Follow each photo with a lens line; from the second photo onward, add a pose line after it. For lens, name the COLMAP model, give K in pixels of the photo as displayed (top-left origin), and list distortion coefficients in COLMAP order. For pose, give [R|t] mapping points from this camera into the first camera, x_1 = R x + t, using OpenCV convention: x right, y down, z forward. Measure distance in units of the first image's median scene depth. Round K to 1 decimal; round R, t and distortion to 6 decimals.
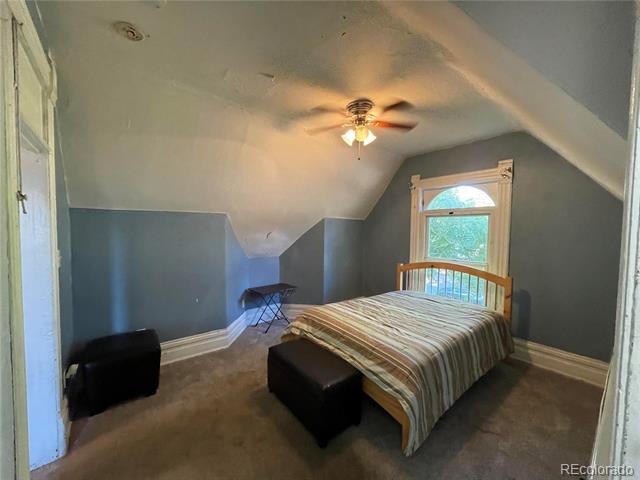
lens RADIAL K [[255.7, 0, 316.9], [0, 255.7, 239.3], [0, 0, 1]] dist [0.001368, 0.000023]
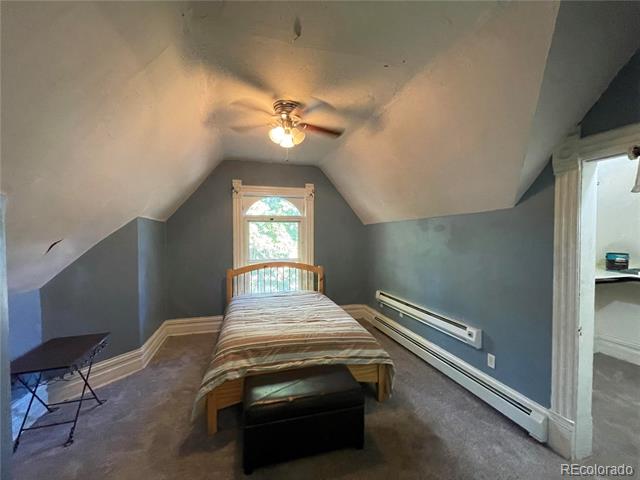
lens RADIAL K [[255.7, 0, 316.9], [0, 255.7, 239.3], [0, 0, 1]] dist [0.001368, 0.000023]
pose [[0.393624, -0.025820, 0.918909, -0.602059], [0.041537, 0.999084, 0.010280, -0.018482], [-0.918333, 0.034122, 0.394336, 0.460393]]
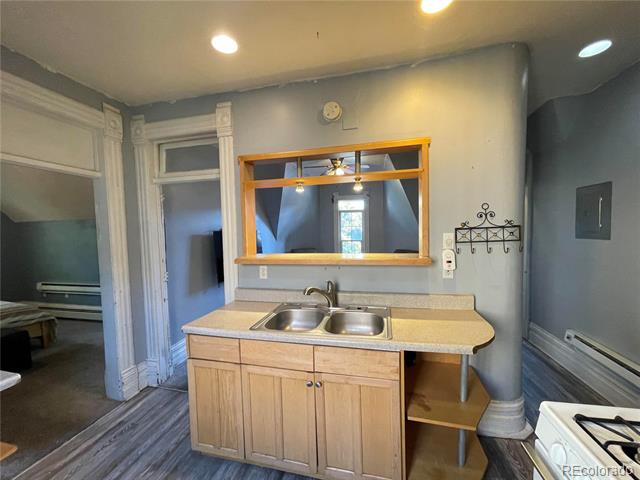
lens RADIAL K [[258.8, 0, 311.5], [0, 258.8, 238.4], [0, 0, 1]] dist [0.001335, 0.000149]
pose [[-0.596907, -0.035449, 0.801527, -1.443610], [0.055500, 0.994806, 0.085329, -0.017753], [-0.800388, 0.095418, -0.591839, 0.294641]]
